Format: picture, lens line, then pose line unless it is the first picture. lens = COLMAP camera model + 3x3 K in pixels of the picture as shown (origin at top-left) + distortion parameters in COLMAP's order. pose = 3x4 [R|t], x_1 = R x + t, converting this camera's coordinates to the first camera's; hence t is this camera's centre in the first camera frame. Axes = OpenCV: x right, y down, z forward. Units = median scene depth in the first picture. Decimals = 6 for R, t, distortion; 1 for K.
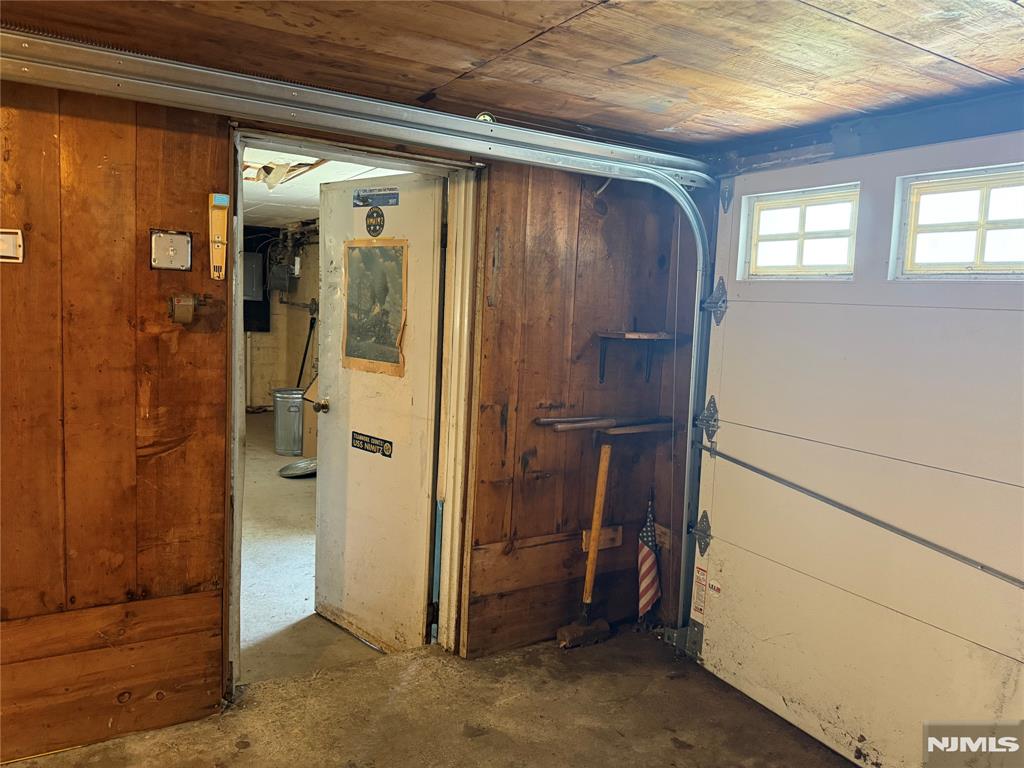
lens RADIAL K [[719.6, 0, 512.0], [0, 719.6, 384.0], [0, 0, 1]] dist [0.000129, -0.003547]
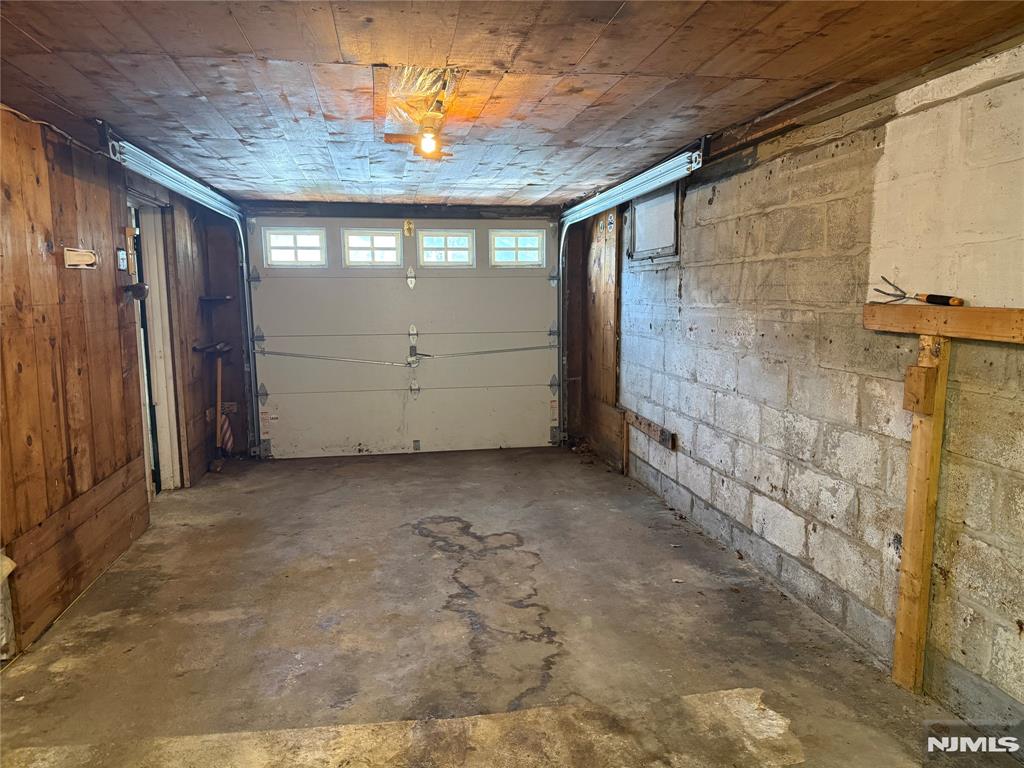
lens RADIAL K [[719.6, 0, 512.0], [0, 719.6, 384.0], [0, 0, 1]] dist [0.000129, -0.003547]
pose [[0.346048, -0.167776, 0.923093, -1.403160], [0.131415, 0.982849, 0.129372, 0.011911], [-0.928967, 0.076539, 0.362162, -0.392059]]
